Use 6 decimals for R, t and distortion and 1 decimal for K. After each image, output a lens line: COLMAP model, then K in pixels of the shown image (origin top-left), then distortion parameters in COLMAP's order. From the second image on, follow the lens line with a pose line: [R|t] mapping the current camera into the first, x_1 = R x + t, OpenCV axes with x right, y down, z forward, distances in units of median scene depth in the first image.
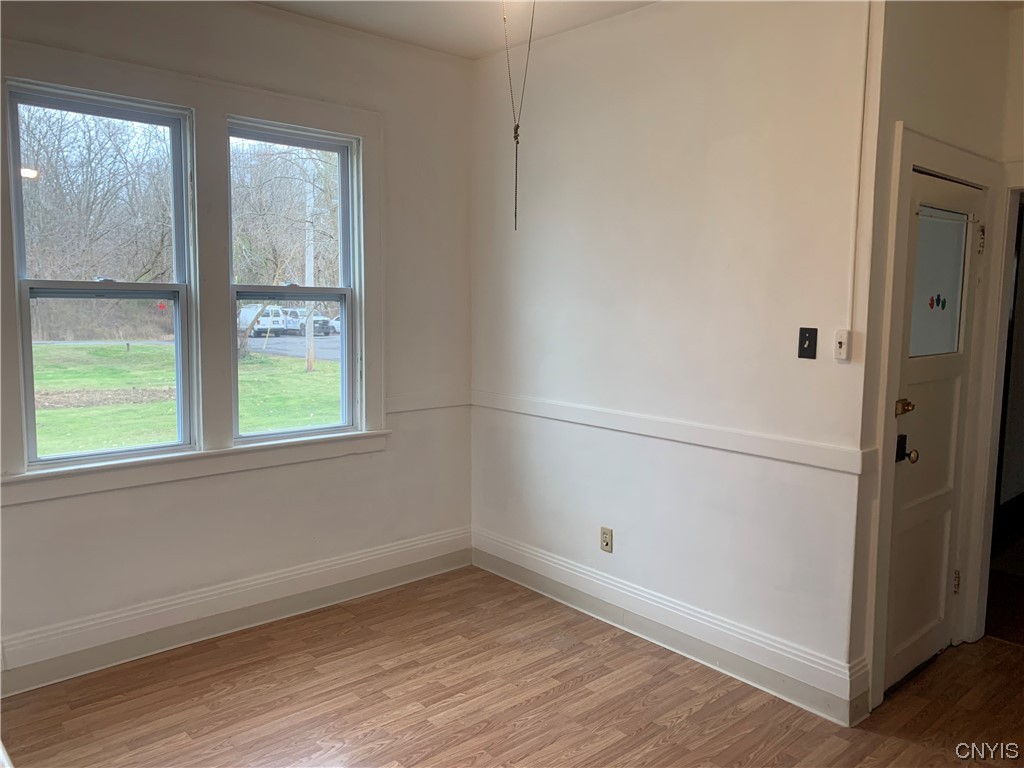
lens RADIAL K [[775.5, 0, 512.0], [0, 775.5, 384.0], [0, 0, 1]] dist [0.001180, -0.001477]
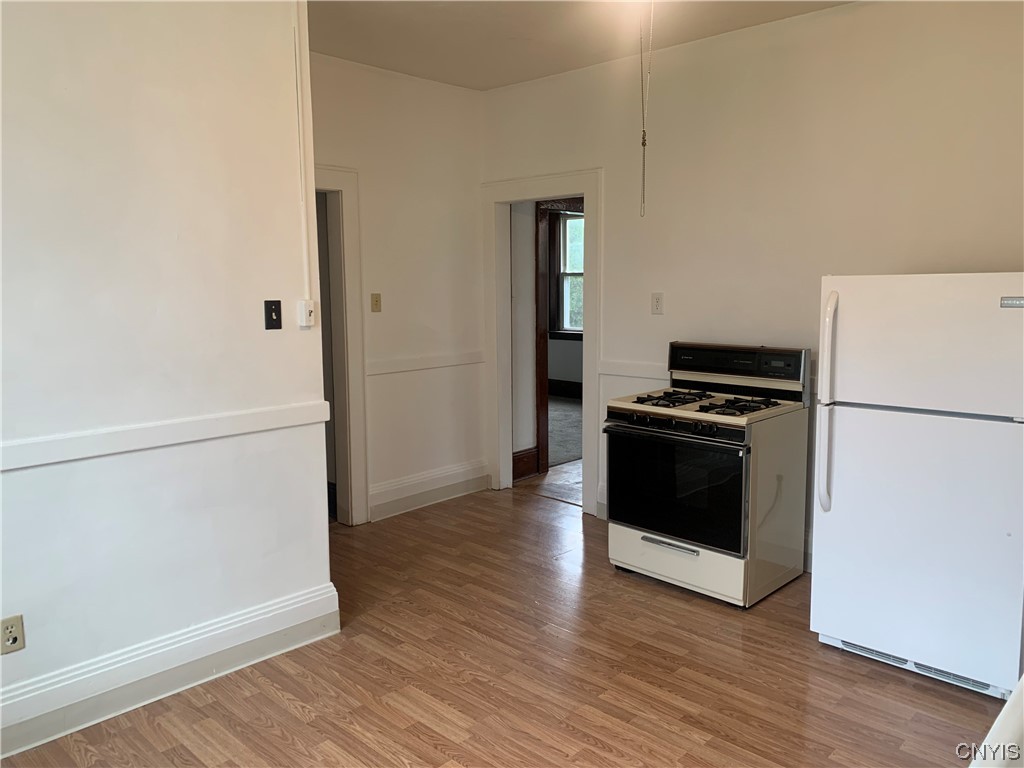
lens RADIAL K [[775.5, 0, 512.0], [0, 775.5, 384.0], [0, 0, 1]] dist [0.001180, -0.001477]
pose [[-0.081599, -0.148309, 0.985569, -0.700641], [0.114270, 0.980954, 0.157075, -0.088657], [-0.990093, 0.125438, -0.063097, 0.750838]]
